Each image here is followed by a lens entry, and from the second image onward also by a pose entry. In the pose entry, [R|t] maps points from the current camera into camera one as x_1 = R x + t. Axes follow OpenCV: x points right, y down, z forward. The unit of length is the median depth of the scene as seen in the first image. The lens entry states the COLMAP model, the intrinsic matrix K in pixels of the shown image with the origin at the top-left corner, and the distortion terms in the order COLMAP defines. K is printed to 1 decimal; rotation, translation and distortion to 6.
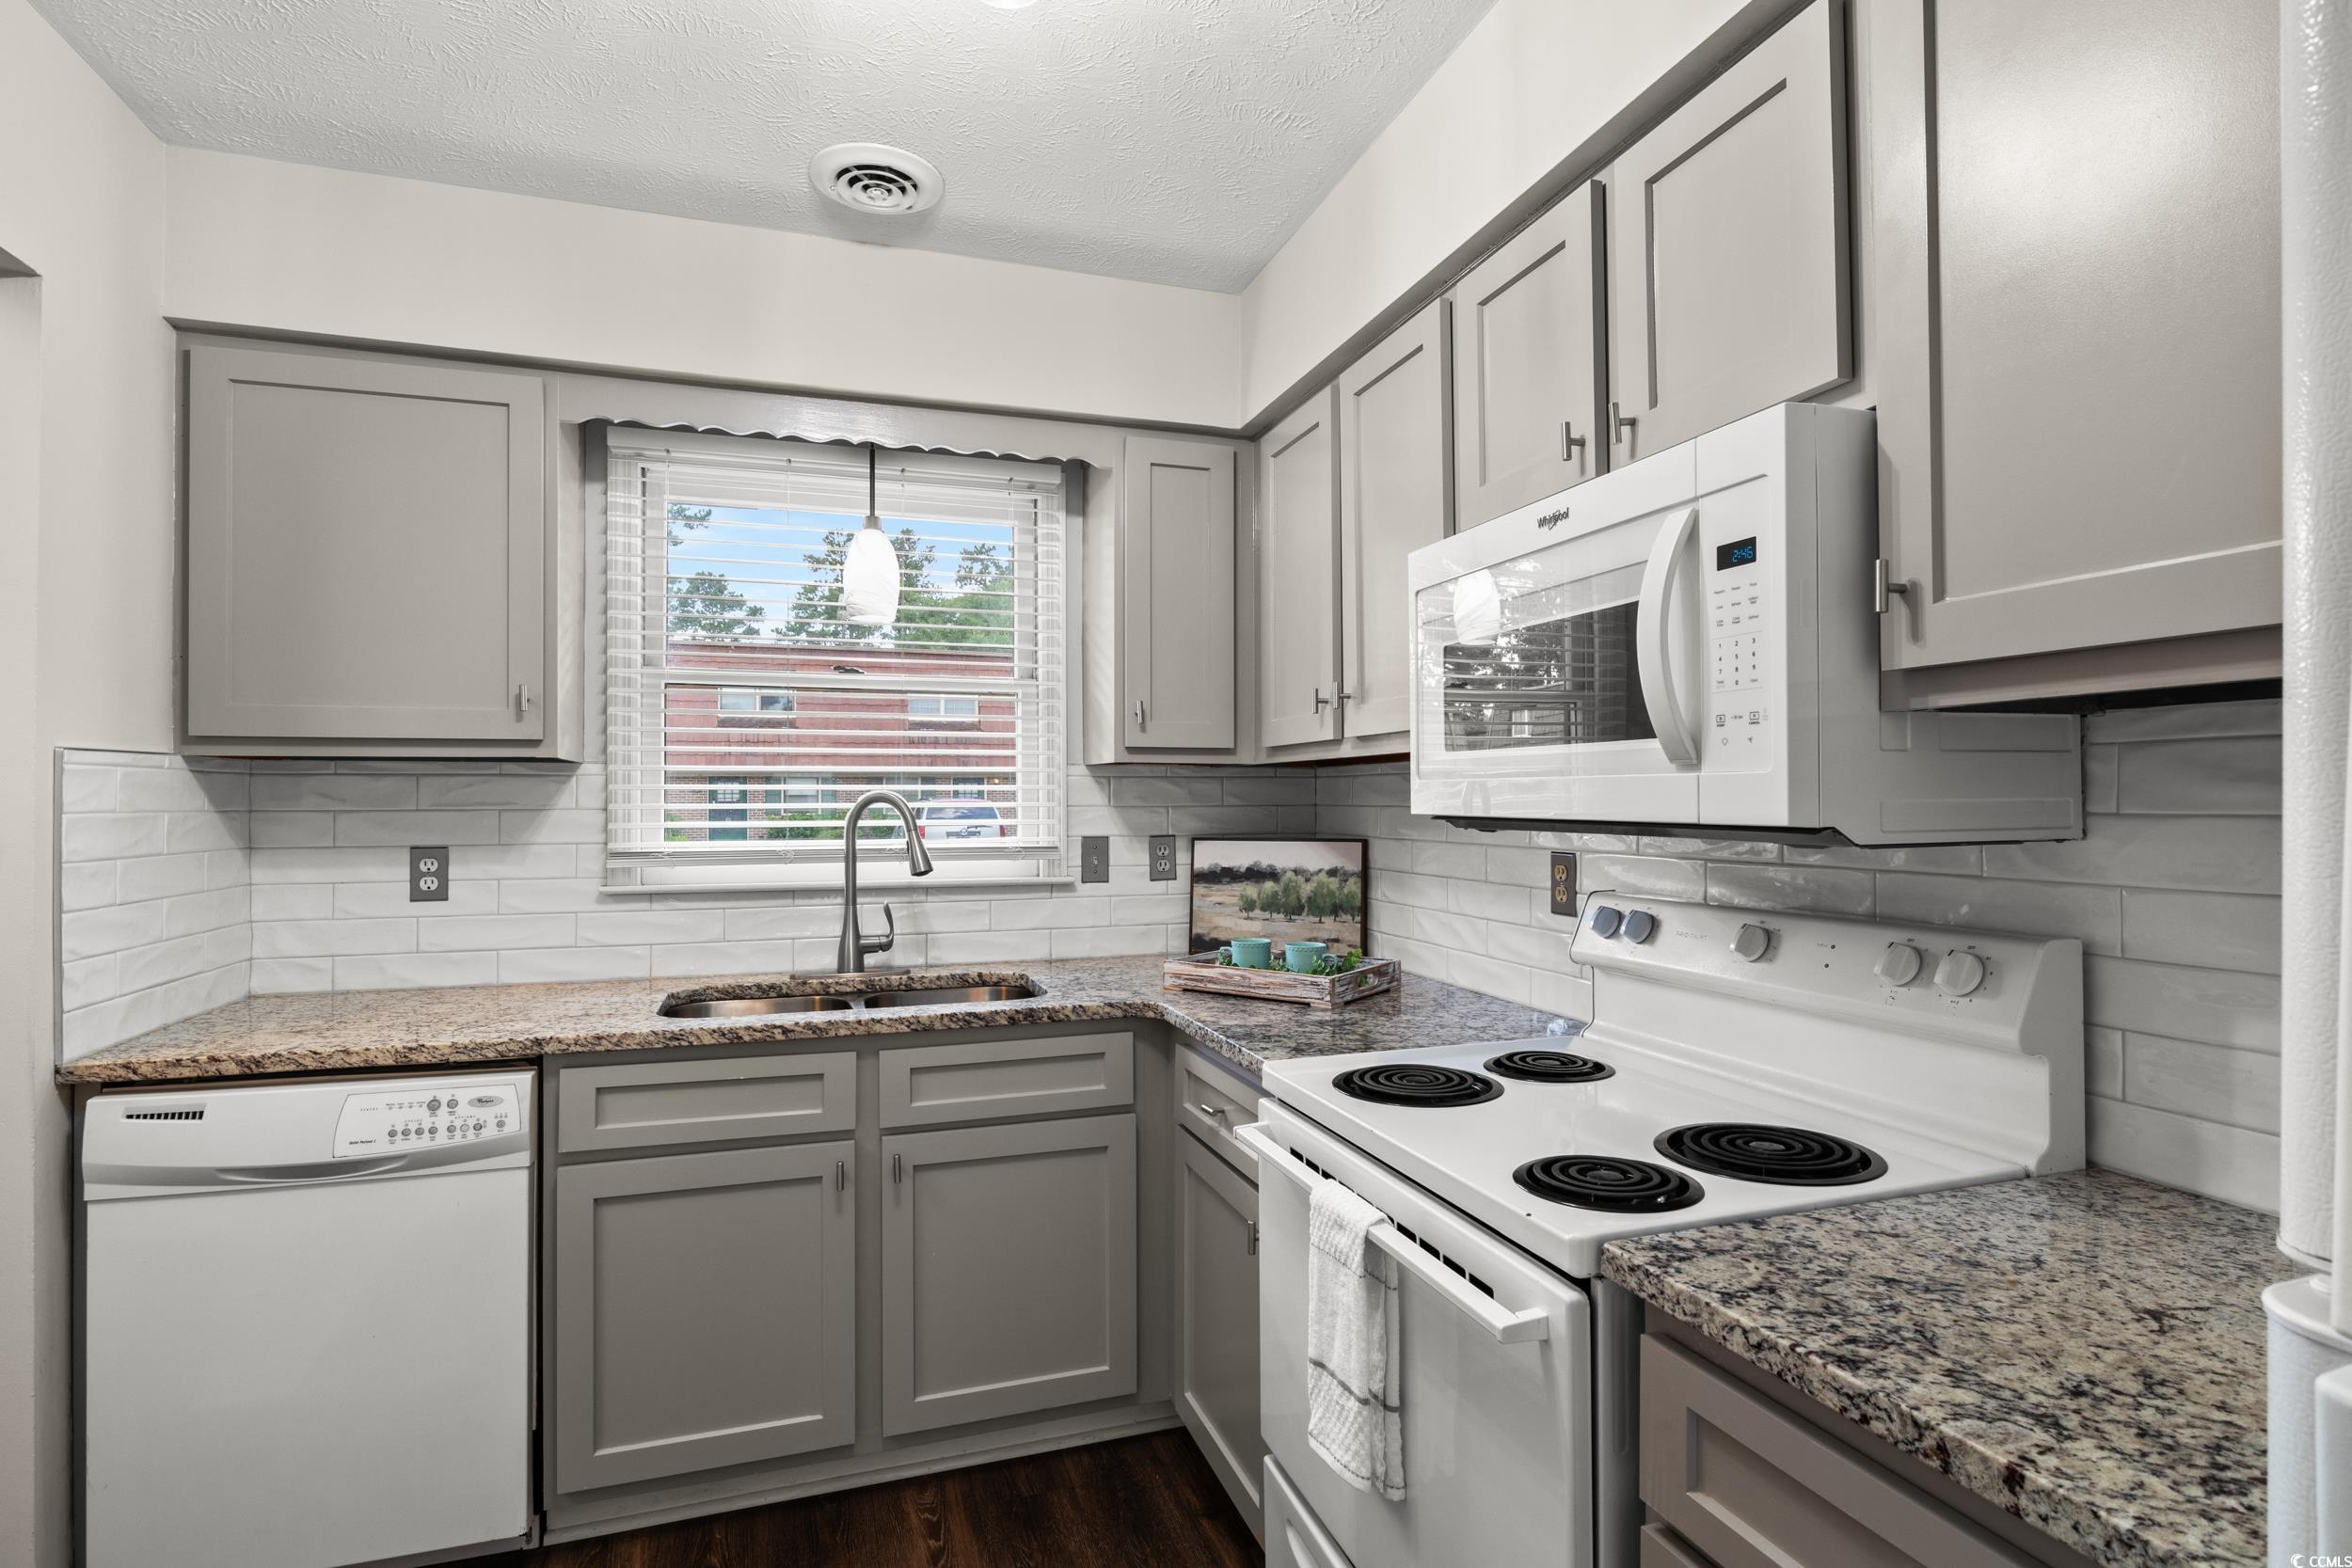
lens RADIAL K [[1176.3, 0, 1216.4], [0, 1176.3, 794.9], [0, 0, 1]] dist [-0.011206, 0.000806]
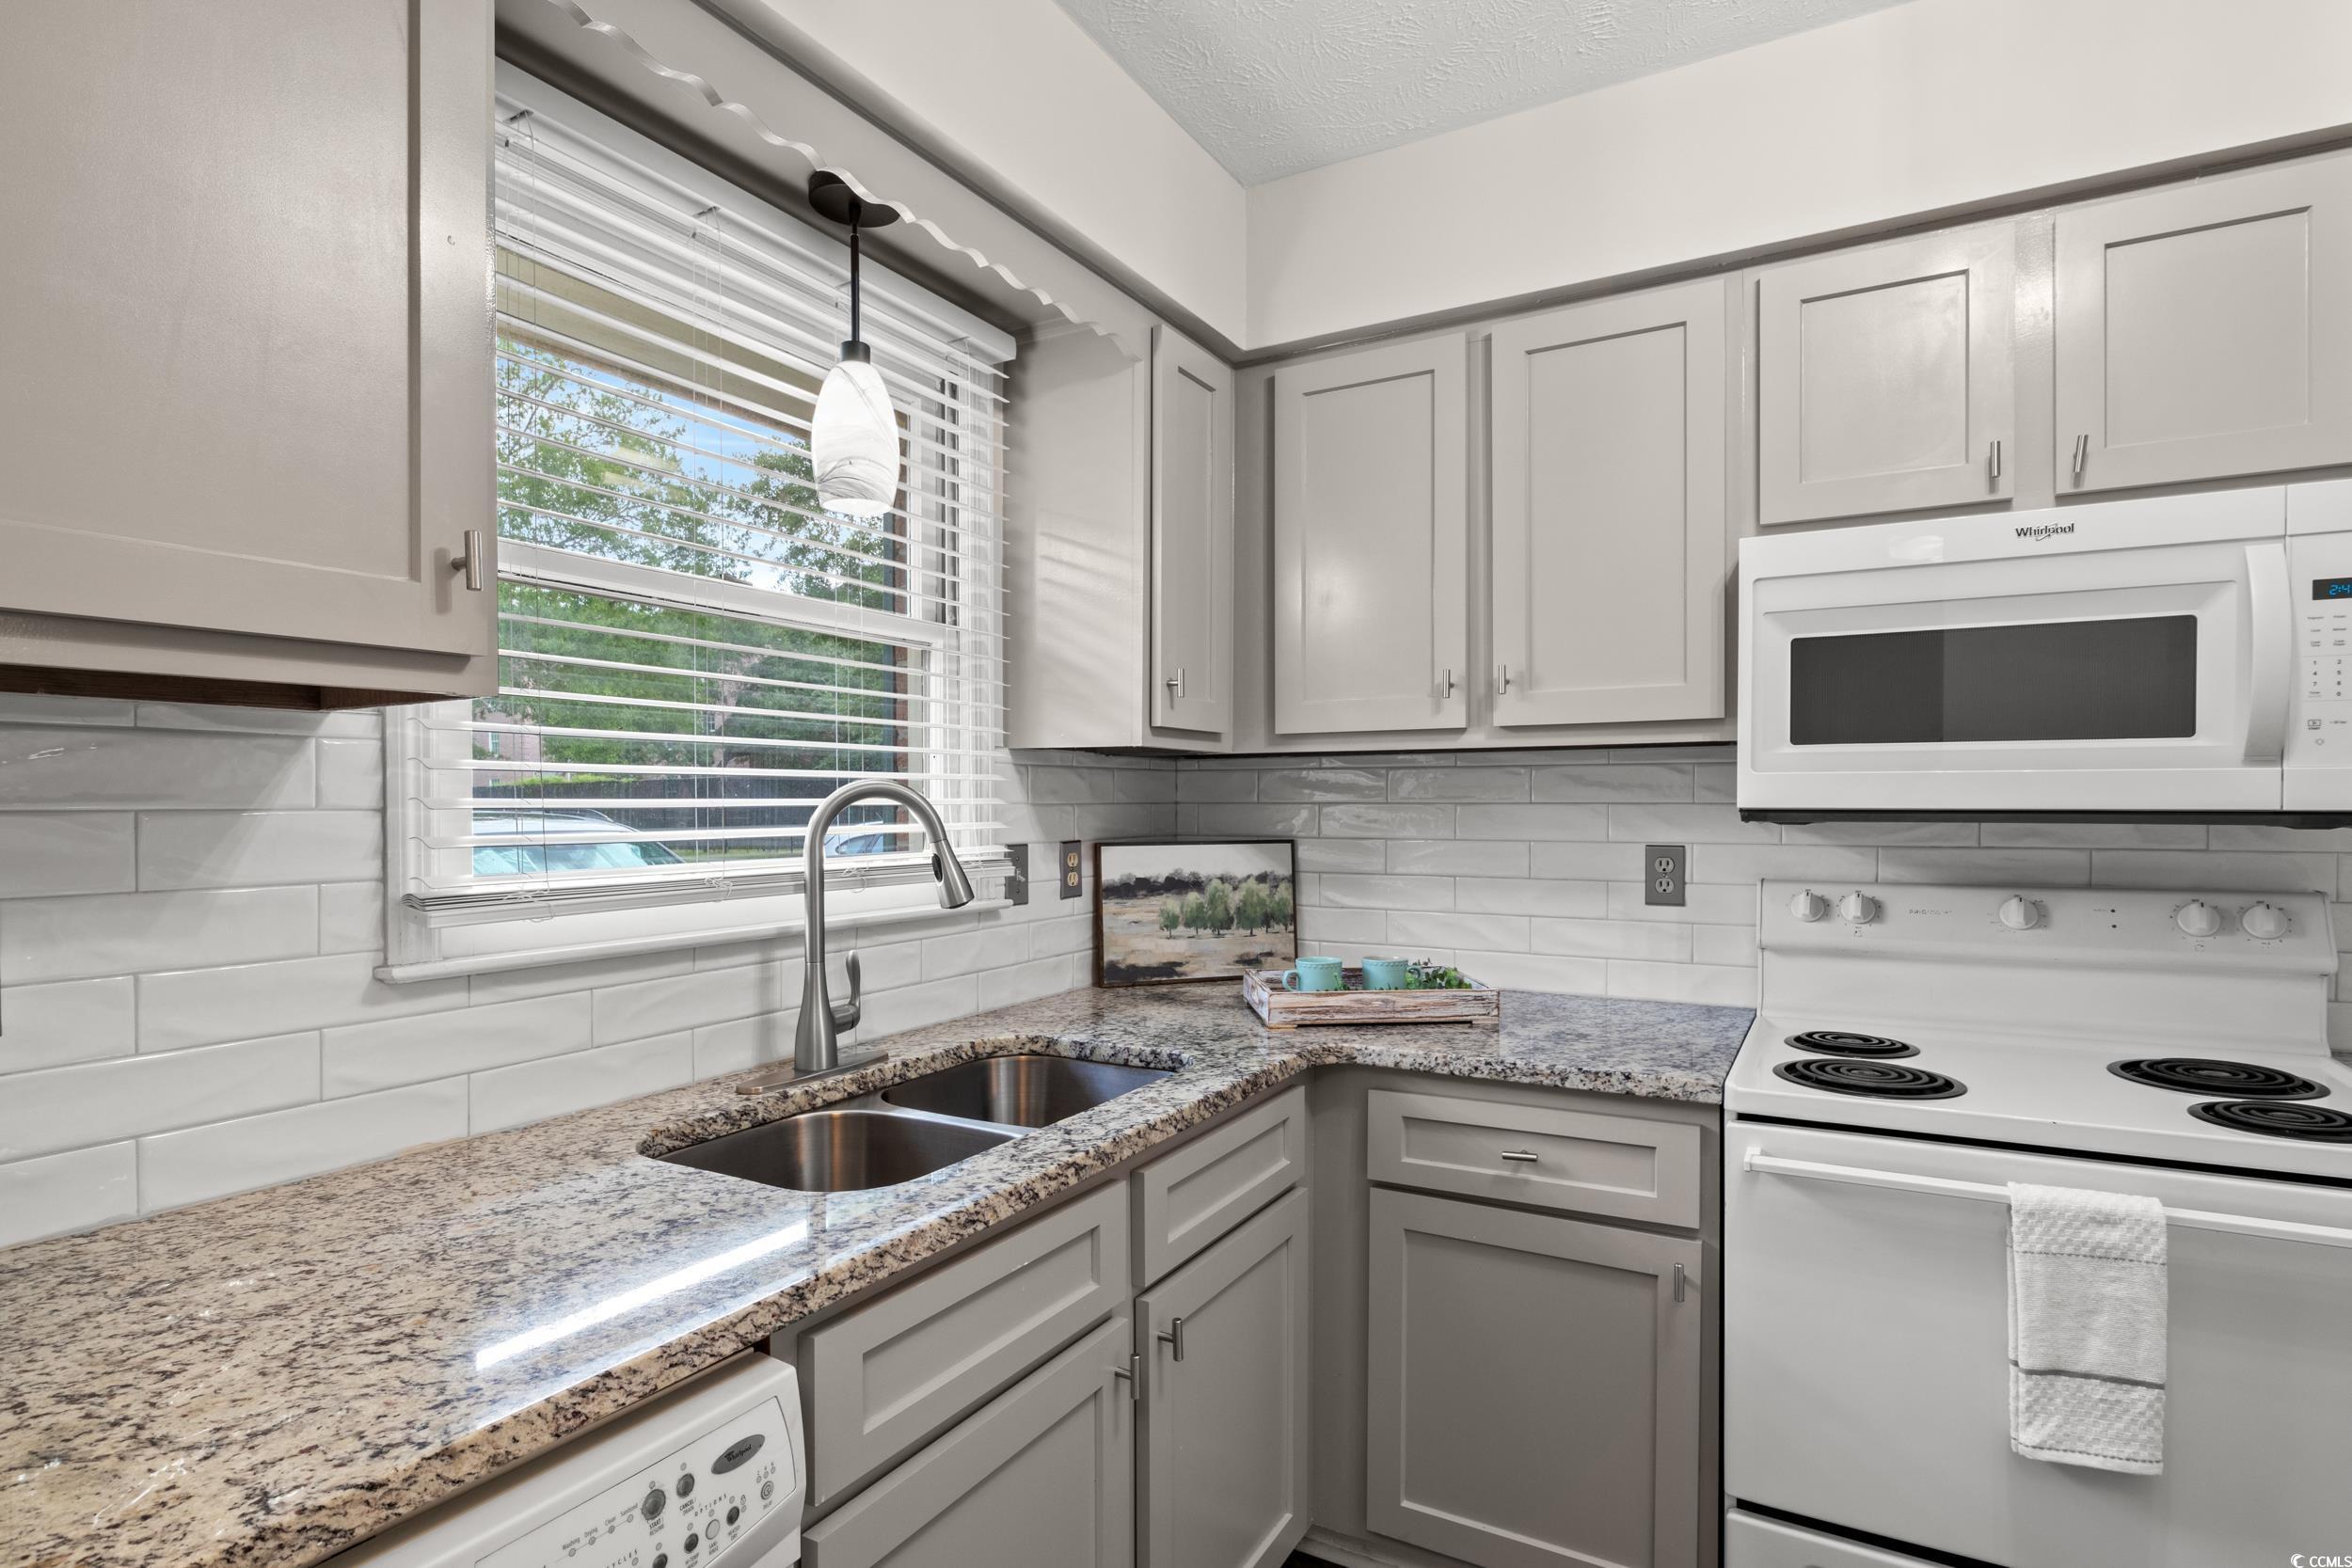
lens RADIAL K [[1176.3, 0, 1204.2], [0, 1176.3, 820.0], [0, 0, 1]] dist [-0.011206, 0.000806]
pose [[0.748971, -0.009505, 0.662535, -0.586167], [-0.001990, 0.999860, 0.016595, 0.008354], [-0.662600, -0.013748, 0.748847, 0.409729]]
